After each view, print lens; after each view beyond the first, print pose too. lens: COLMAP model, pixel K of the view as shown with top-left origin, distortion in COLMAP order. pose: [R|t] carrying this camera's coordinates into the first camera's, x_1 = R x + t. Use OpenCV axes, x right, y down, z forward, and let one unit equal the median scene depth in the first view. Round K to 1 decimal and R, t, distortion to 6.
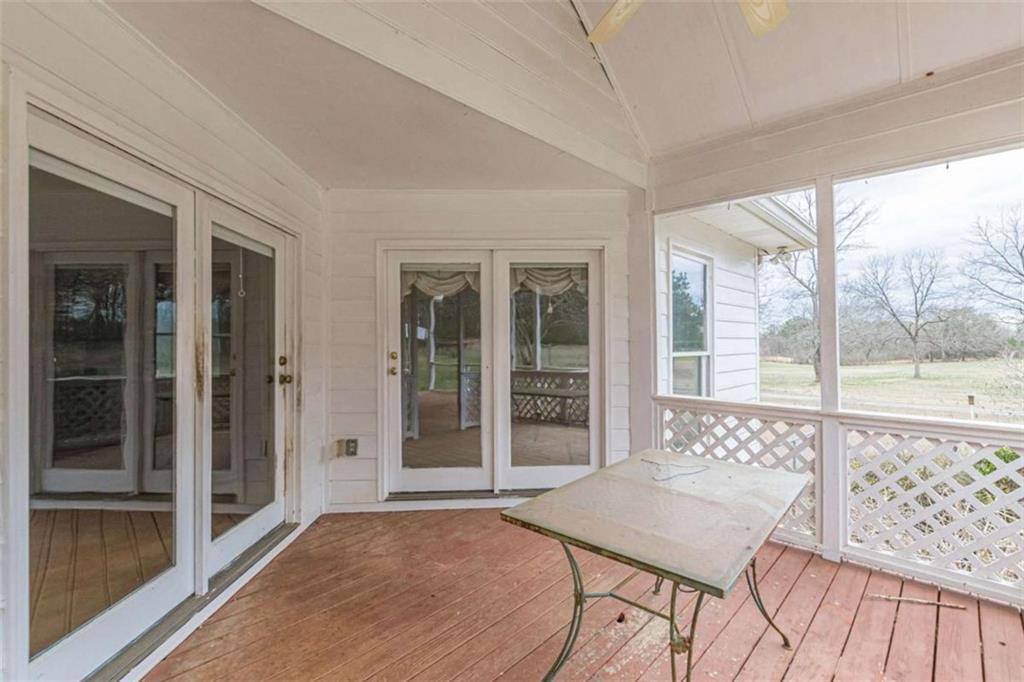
lens RADIAL K [[441.5, 0, 513.8], [0, 441.5, 343.0], [0, 0, 1]] dist [0.003404, 0.000145]
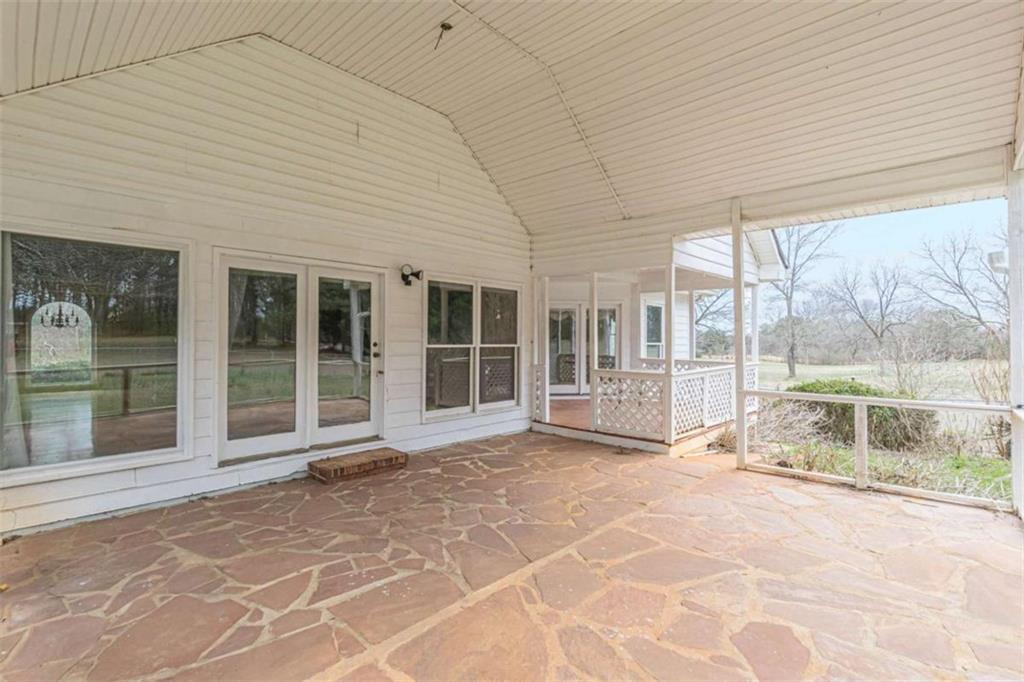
lens RADIAL K [[479.6, 0, 508.1], [0, 479.6, 337.9], [0, 0, 1]] dist [0.000678, 0.000036]
pose [[0.999562, 0.009990, 0.027875, -0.053256], [-0.009886, 0.999944, -0.003872, 0.001218], [-0.027912, 0.003595, 0.999604, -0.179194]]
